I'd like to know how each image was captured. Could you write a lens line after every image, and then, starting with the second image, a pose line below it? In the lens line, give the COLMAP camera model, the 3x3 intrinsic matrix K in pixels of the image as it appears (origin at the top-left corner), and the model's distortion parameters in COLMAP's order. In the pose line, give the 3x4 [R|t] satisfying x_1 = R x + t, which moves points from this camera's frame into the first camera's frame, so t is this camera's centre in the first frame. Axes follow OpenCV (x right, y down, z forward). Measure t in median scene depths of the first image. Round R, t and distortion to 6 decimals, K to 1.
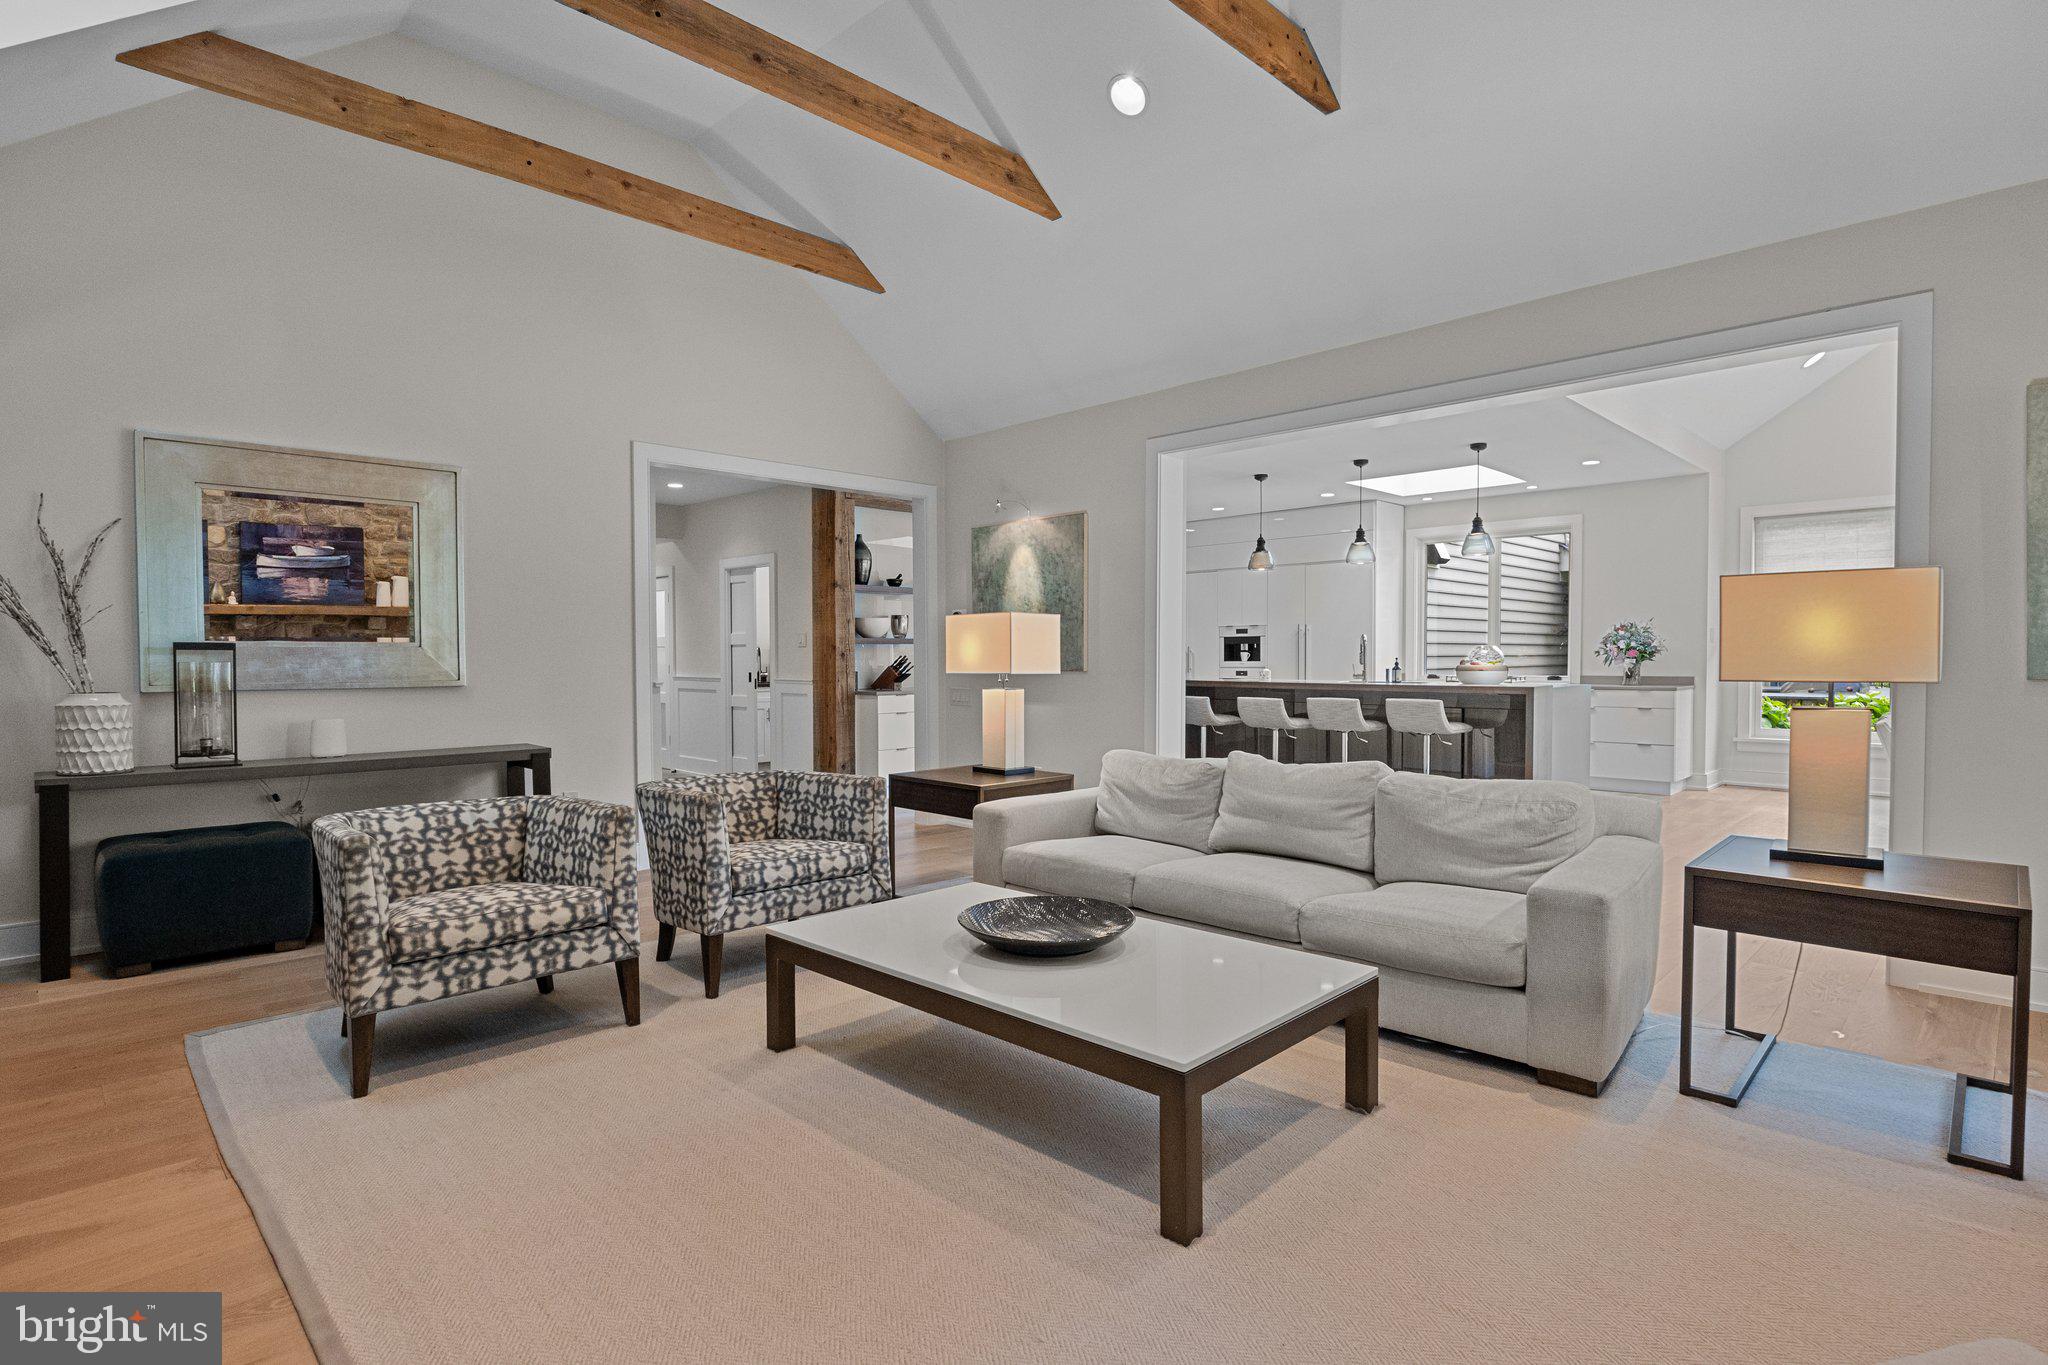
lens RADIAL K [[1050.3, 0, 1005.7], [0, 1050.3, 670.0], [0, 0, 1]] dist [-0.009358, -0.002849]
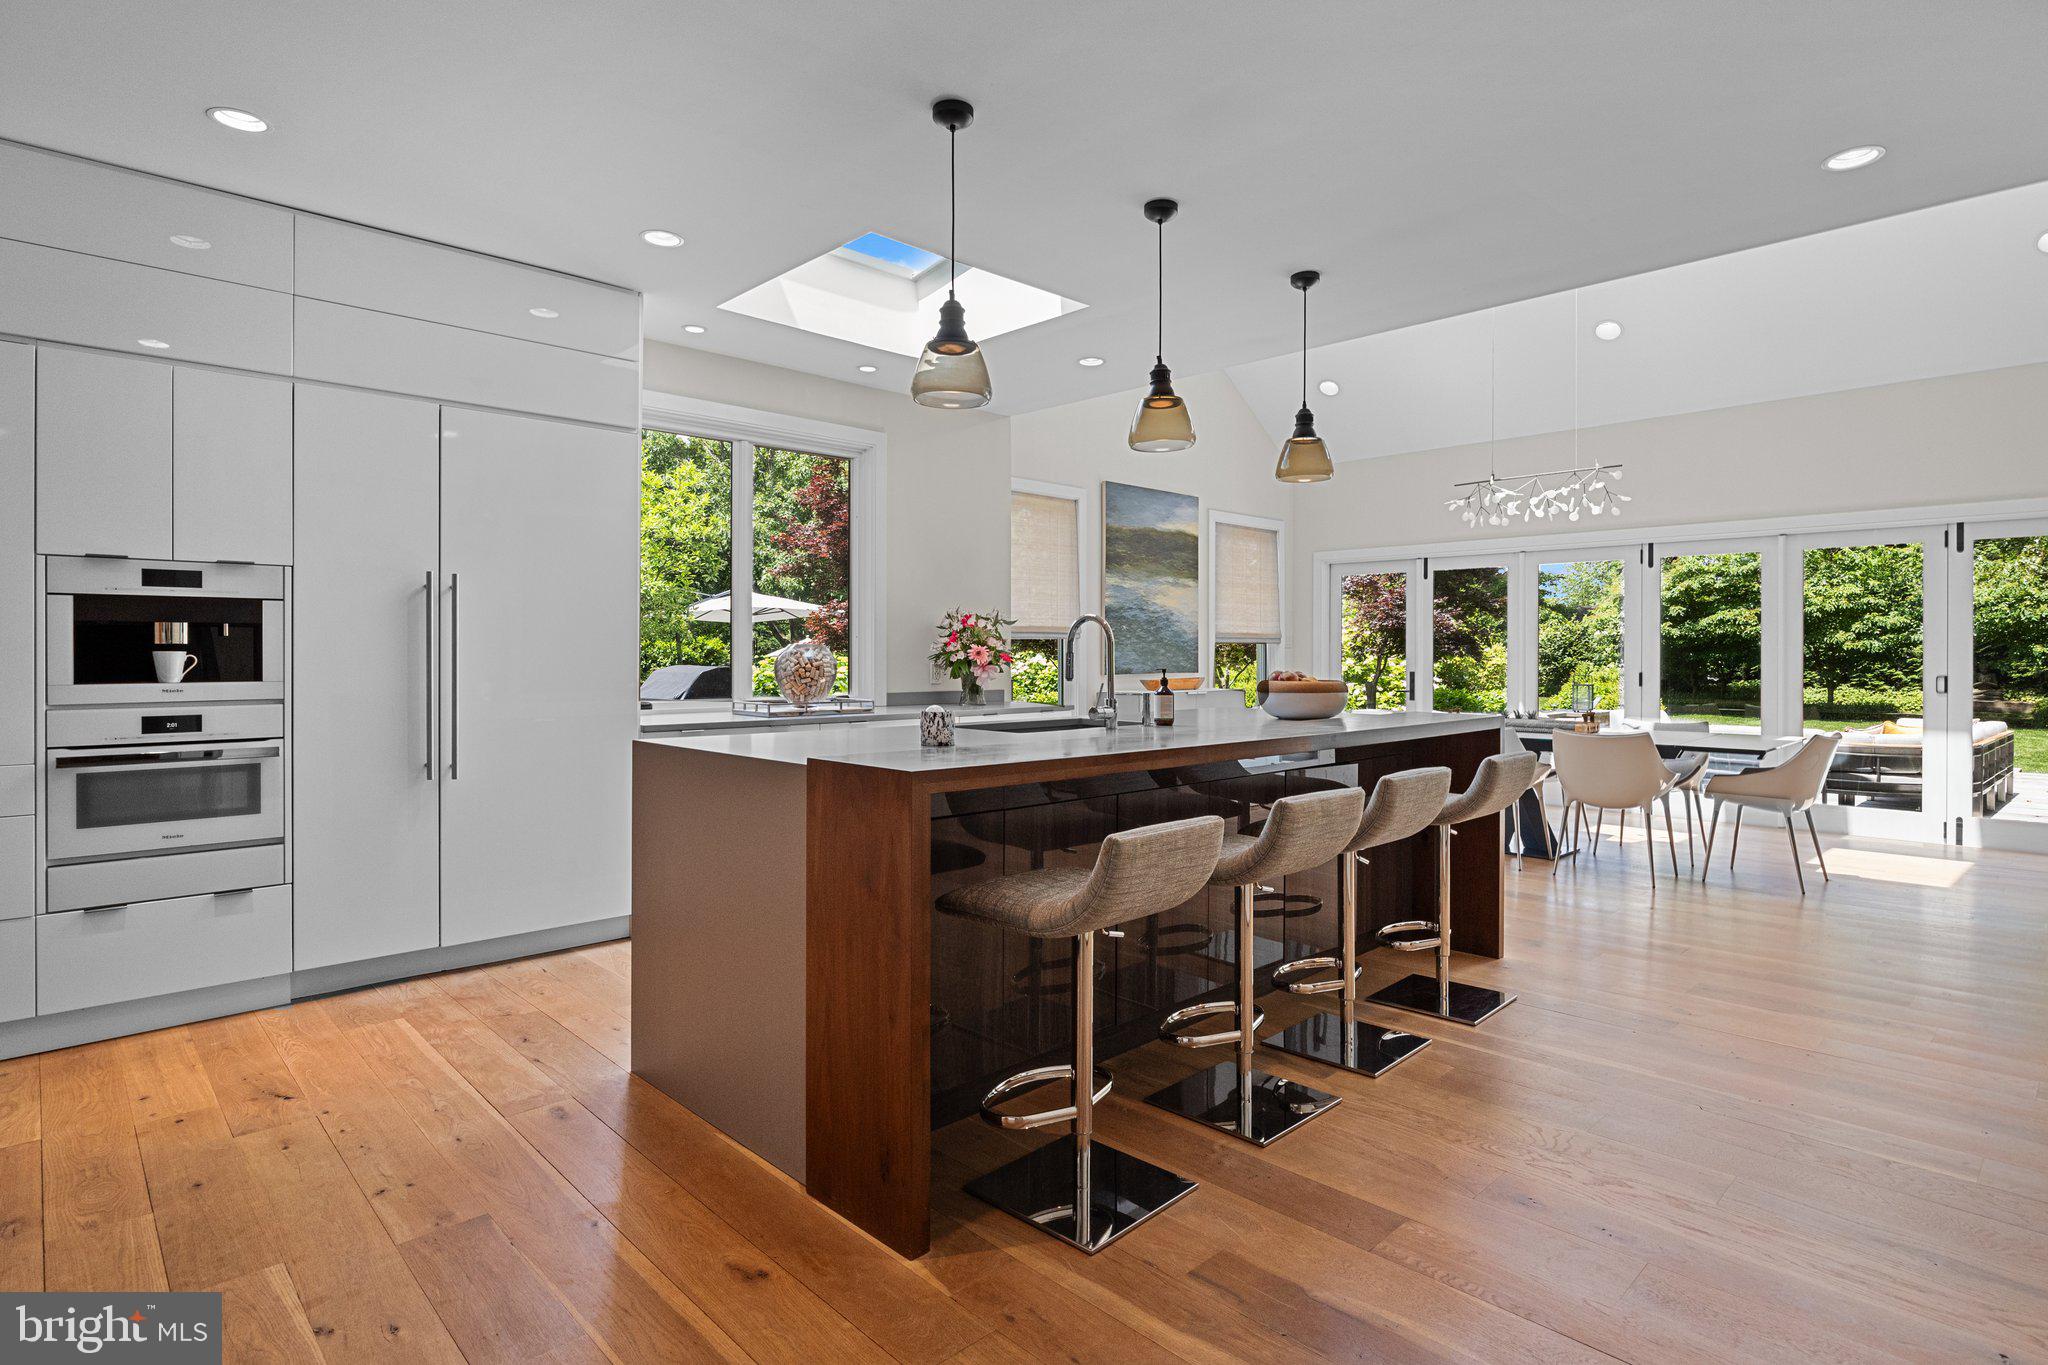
lens RADIAL K [[1050.3, 0, 1024.0], [0, 1050.3, 655.5], [0, 0, 1]] dist [-0.009358, -0.002849]
pose [[0.018791, 0.002354, 0.999821, -0.056852], [0.010608, 0.999940, -0.002554, -0.012728], [-0.999767, 0.010654, 0.018765, 0.770520]]
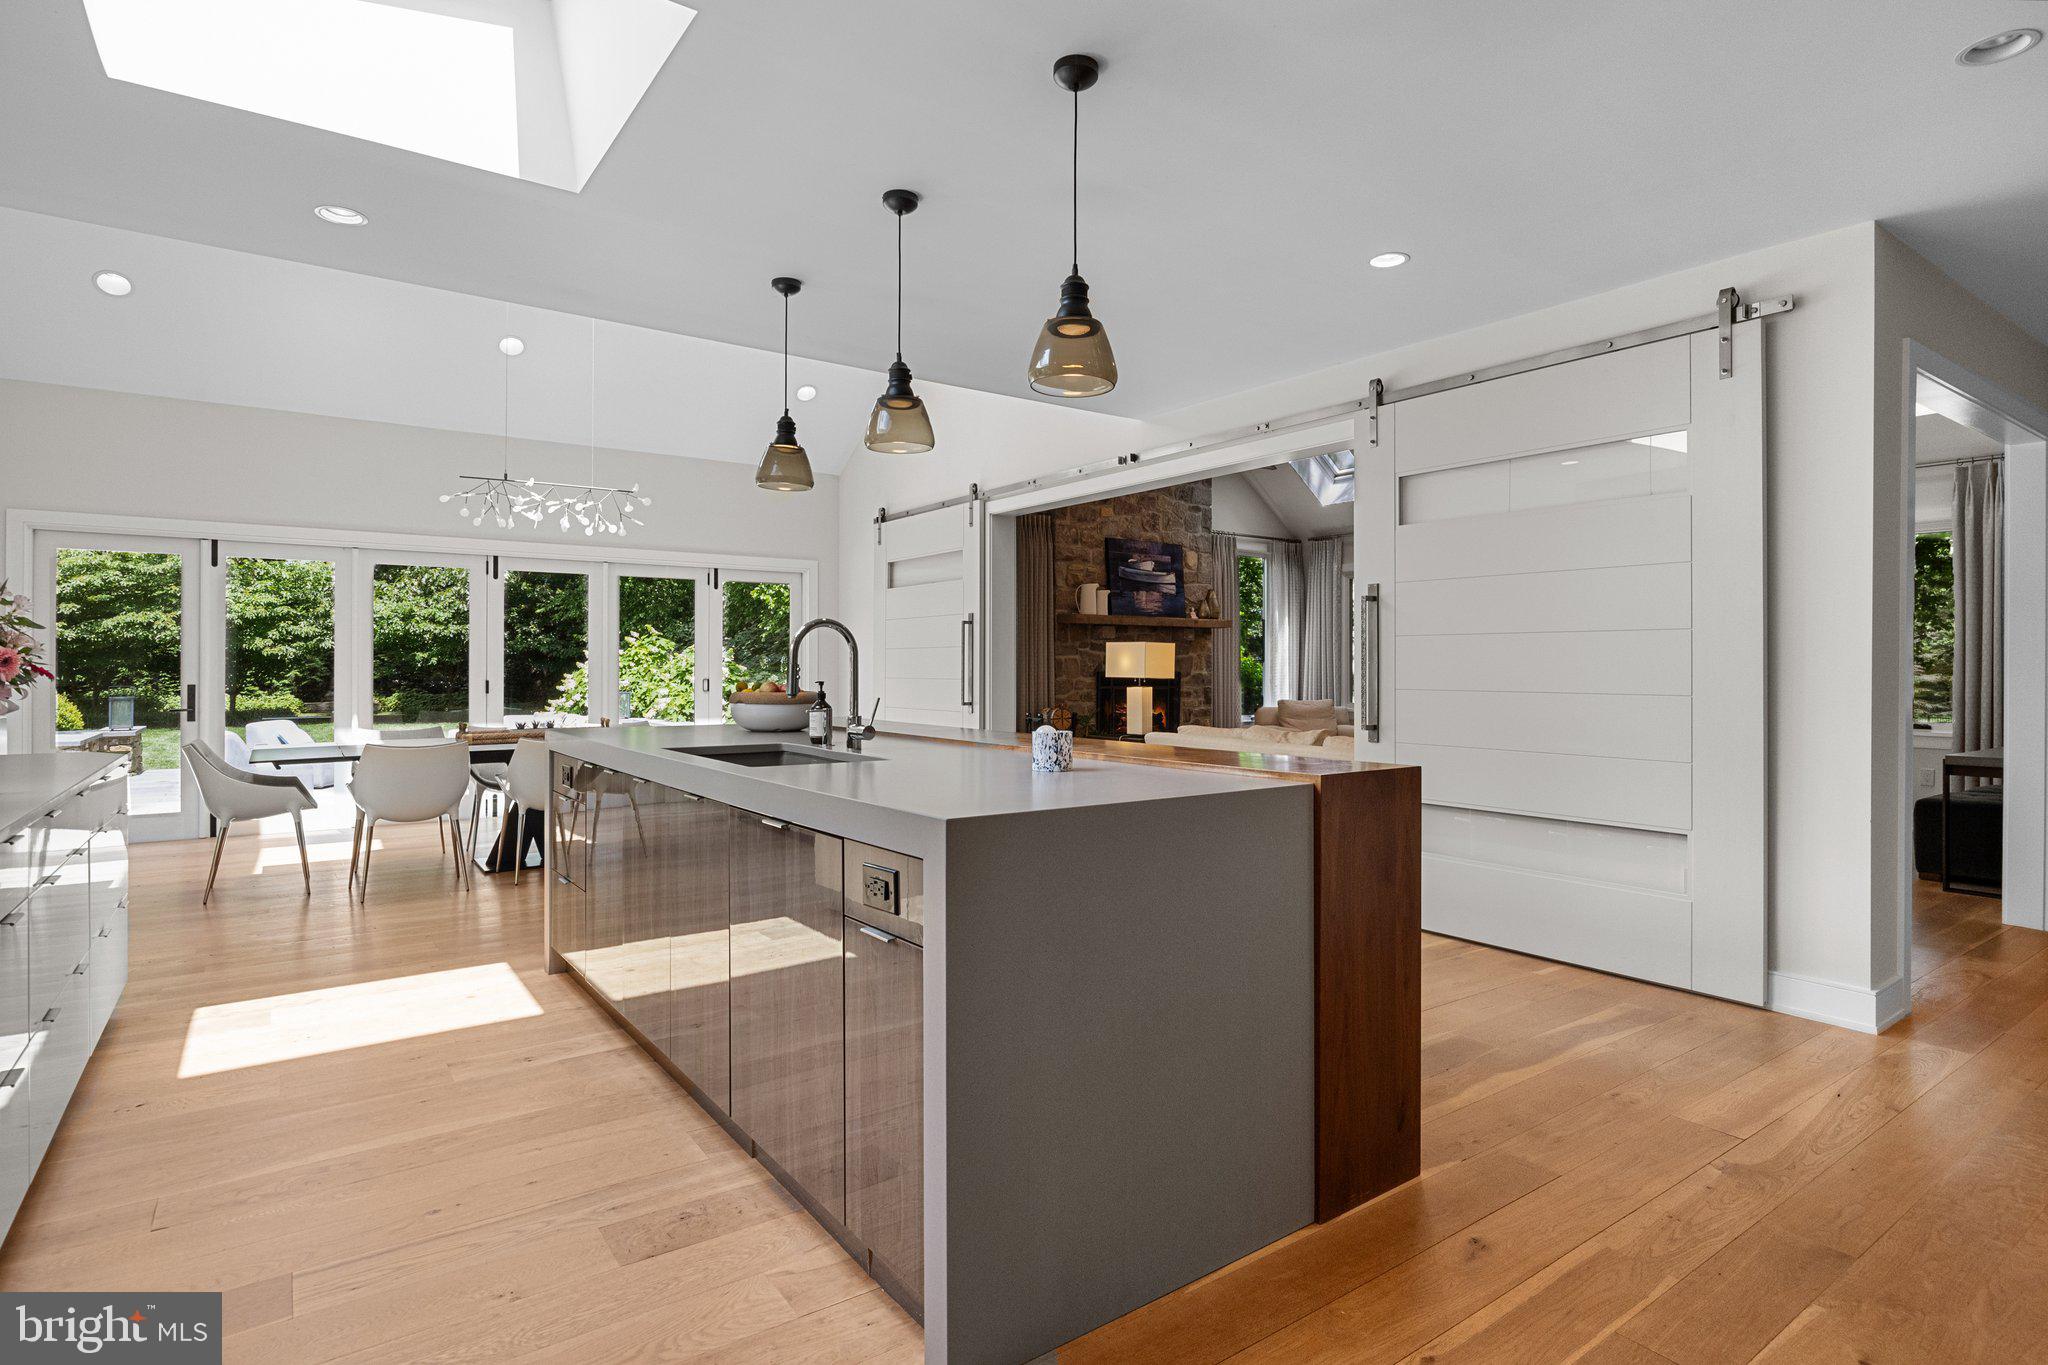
lens RADIAL K [[1050.3, 0, 1019.9], [0, 1050.3, 662.0], [0, 0, 1]] dist [-0.009358, -0.002849]
pose [[-0.986323, 0.001081, 0.164822, 0.170043], [0.002753, 0.999947, 0.009917, -0.017277], [-0.164803, 0.010235, -0.986273, 1.020899]]
